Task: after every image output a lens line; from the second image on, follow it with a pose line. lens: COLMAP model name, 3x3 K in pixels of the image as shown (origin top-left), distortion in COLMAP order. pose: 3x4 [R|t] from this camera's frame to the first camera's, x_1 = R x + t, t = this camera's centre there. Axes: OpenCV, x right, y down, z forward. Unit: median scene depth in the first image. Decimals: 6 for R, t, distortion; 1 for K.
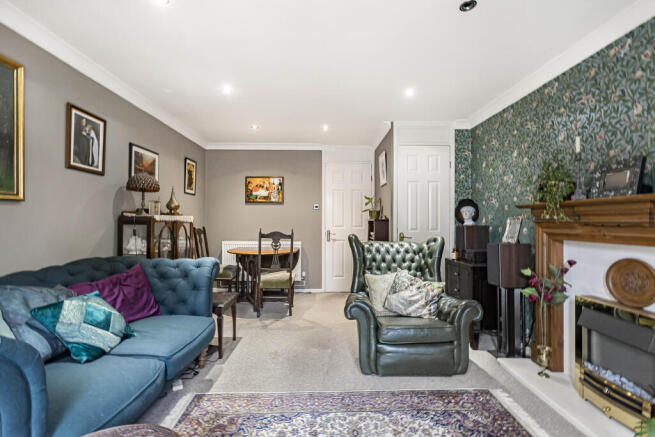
lens RADIAL K [[297.9, 0, 329.3], [0, 297.9, 214.0], [0, 0, 1]] dist [-0.007421, 0.003425]
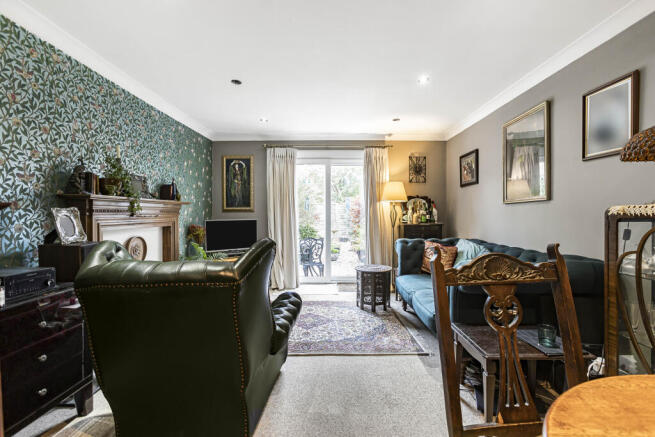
lens RADIAL K [[297.9, 0, 326.8], [0, 297.9, 217.7], [0, 0, 1]] dist [-0.007421, 0.003425]
pose [[-0.999996, -0.000280, 0.002903, -0.031776], [-0.000248, 0.999939, 0.011014, 0.025425], [-0.002906, 0.011013, -0.999935, 2.106274]]
